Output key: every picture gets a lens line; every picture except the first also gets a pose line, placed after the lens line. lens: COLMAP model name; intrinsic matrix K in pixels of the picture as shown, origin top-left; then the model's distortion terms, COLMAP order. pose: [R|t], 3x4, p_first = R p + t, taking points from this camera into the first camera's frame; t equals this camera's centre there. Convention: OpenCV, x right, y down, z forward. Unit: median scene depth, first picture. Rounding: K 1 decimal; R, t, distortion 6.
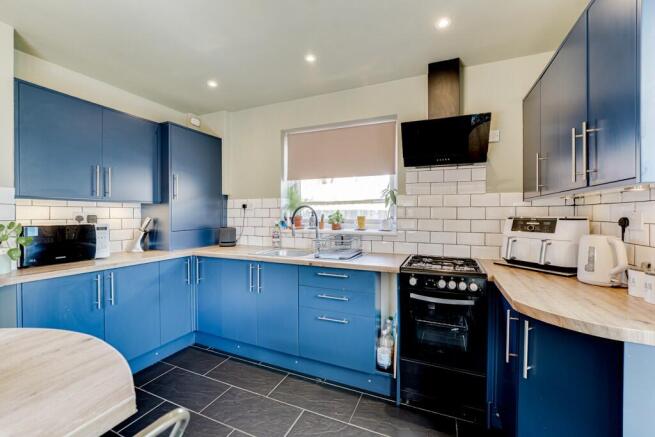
lens RADIAL K [[266.7, 0, 327.5], [0, 266.7, 218.5], [0, 0, 1]] dist [-0.010697, -0.000114]
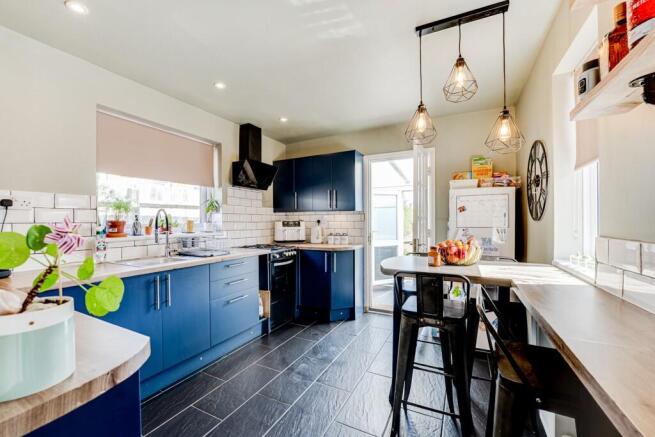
lens RADIAL K [[264.6, 0, 329.7], [0, 264.6, 225.4], [0, 0, 1]] dist [-0.019084, -0.000053]
pose [[0.061158, -0.016106, 0.997998, -1.099374], [0.021914, 0.999650, 0.014790, 0.010459], [-0.997888, 0.020966, 0.061489, 0.416501]]
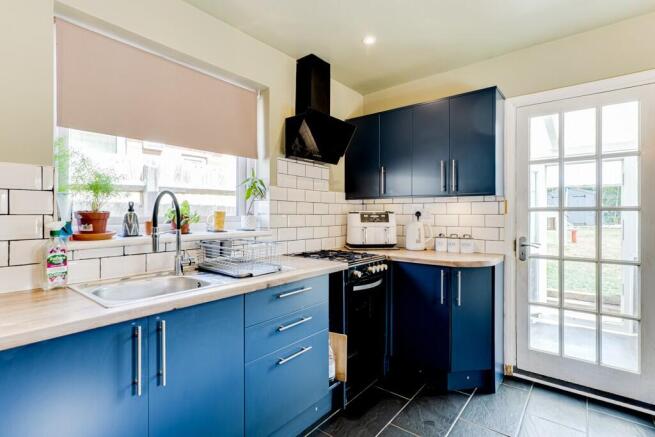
lens RADIAL K [[317.5, 0, 327.5], [0, 317.5, 218.5], [0, 0, 1]] dist [0.002491, 0.000279]
pose [[0.270124, -0.016163, 0.962690, -0.686412], [0.015694, 0.999800, 0.012382, 0.004628], [-0.962698, 0.011764, 0.270323, 0.607455]]
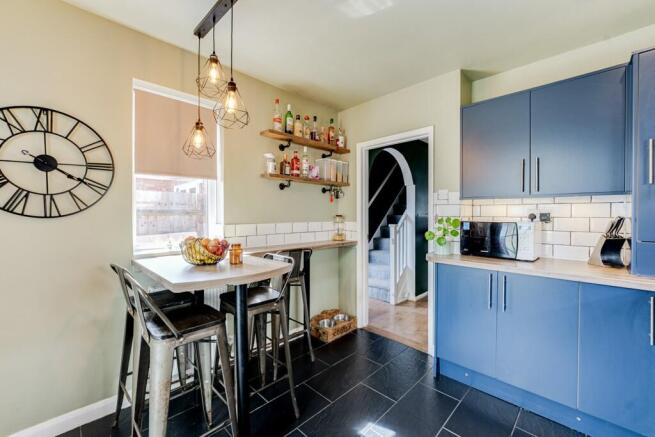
lens RADIAL K [[268.7, 0, 329.1], [0, 268.7, 215.7], [0, 0, 1]] dist [-0.016616, 0.000270]
pose [[-0.364142, 0.004937, -0.931331, 0.209488], [-0.015705, 0.999811, 0.011441, -0.002396], [0.931211, 0.018792, -0.363995, 0.669703]]
